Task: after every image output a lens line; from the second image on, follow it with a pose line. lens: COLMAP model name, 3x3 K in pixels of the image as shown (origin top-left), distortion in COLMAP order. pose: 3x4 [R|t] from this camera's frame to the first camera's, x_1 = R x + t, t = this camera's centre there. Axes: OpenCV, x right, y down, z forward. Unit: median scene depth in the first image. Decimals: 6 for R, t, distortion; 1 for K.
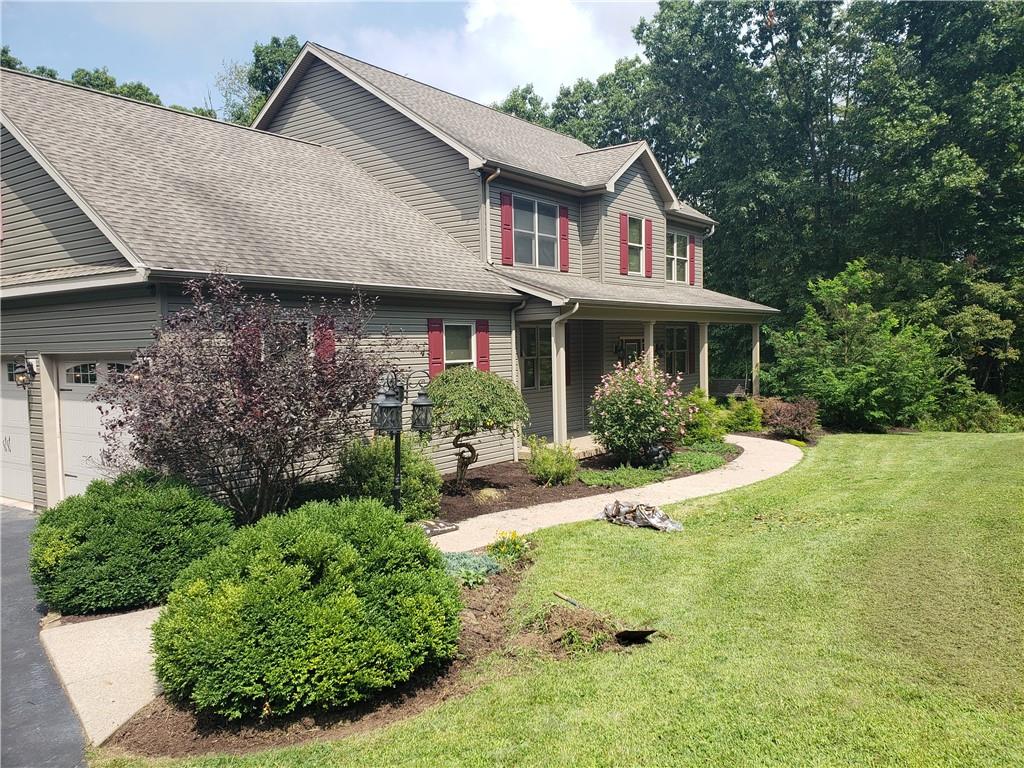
lens RADIAL K [[794.1, 0, 542.0], [0, 794.1, 403.0], [0, 0, 1]] dist [0.092903, -0.083680]
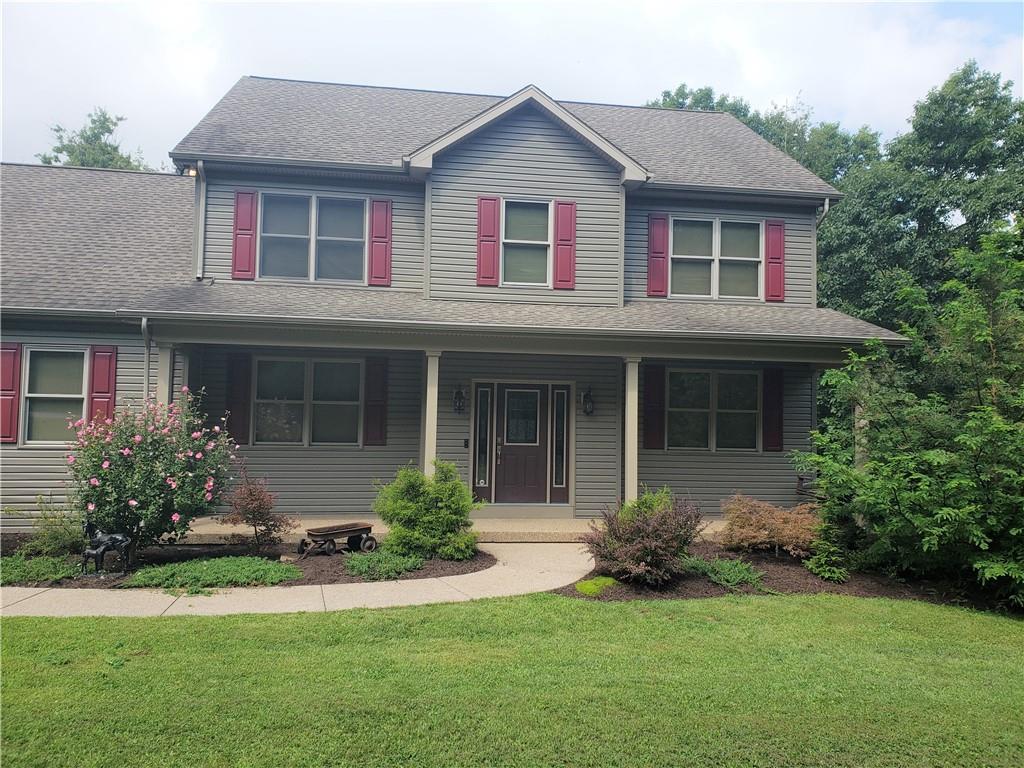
lens RADIAL K [[813.0, 0, 544.6], [0, 813.0, 381.5], [0, 0, 1]] dist [0.078011, -0.097216]
pose [[0.694413, 0.003115, -0.719570, 0.633730], [-0.086227, 0.993145, -0.078914, -0.032702], [0.714392, 0.116846, 0.689921, 0.579988]]
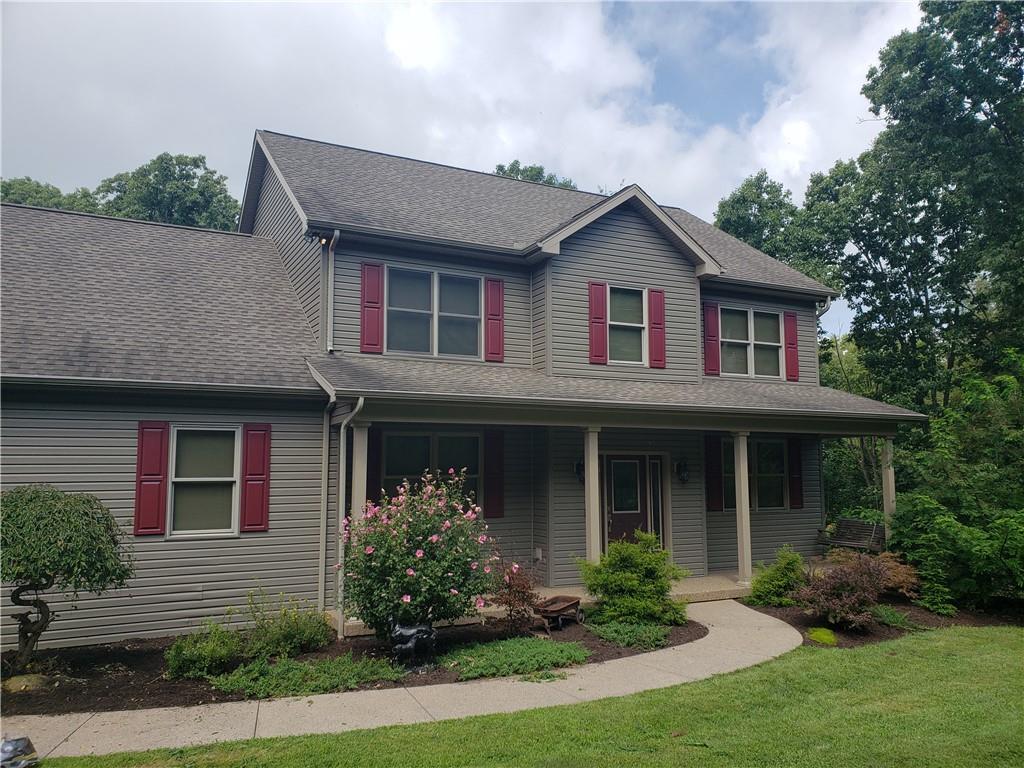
lens RADIAL K [[813.0, 0, 544.6], [0, 813.0, 381.5], [0, 0, 1]] dist [0.078011, -0.097216]
pose [[0.898959, -0.030141, -0.436995, 0.382950], [-0.046872, 0.985283, -0.164380, -0.023707], [0.435519, 0.168254, 0.884316, 0.338242]]
